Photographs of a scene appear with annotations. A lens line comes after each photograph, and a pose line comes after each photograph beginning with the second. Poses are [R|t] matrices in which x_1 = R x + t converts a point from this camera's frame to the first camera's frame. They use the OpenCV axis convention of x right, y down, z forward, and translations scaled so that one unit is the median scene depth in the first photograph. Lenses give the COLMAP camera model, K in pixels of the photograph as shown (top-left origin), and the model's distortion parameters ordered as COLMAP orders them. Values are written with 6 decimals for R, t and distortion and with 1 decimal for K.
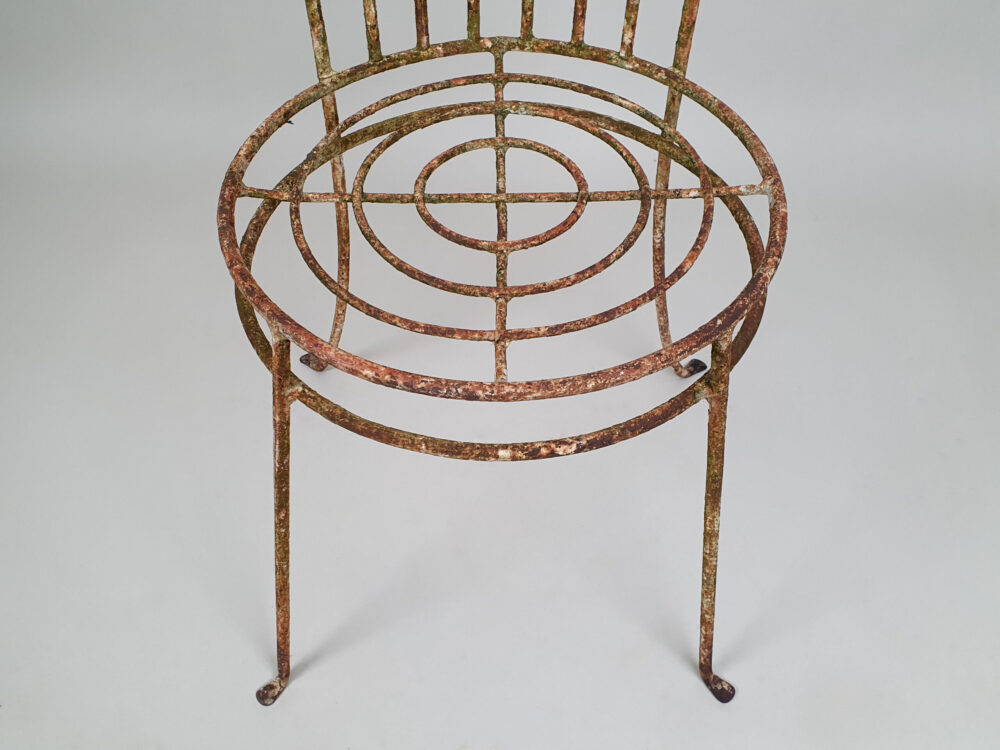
lens RADIAL K [[859.6, 0, 500.0], [0, 859.6, 375.0], [0, 0, 1]] dist [0.003108, -0.011131]
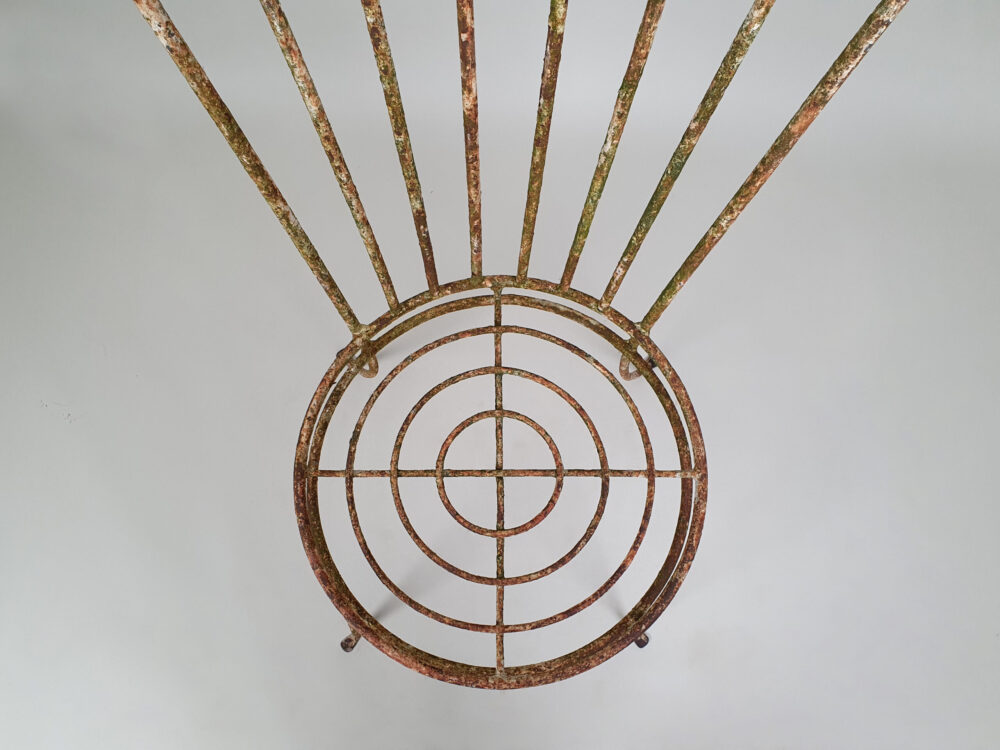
lens RADIAL K [[765.5, 0, 500.0], [0, 765.5, 375.0], [0, 0, 1]] dist [-0.002647, -0.005812]
pose [[0.999911, 0.001183, 0.013307, -0.014389], [-0.007516, 0.873282, 0.487157, -0.921896], [-0.011045, -0.487214, 0.873213, 0.020014]]
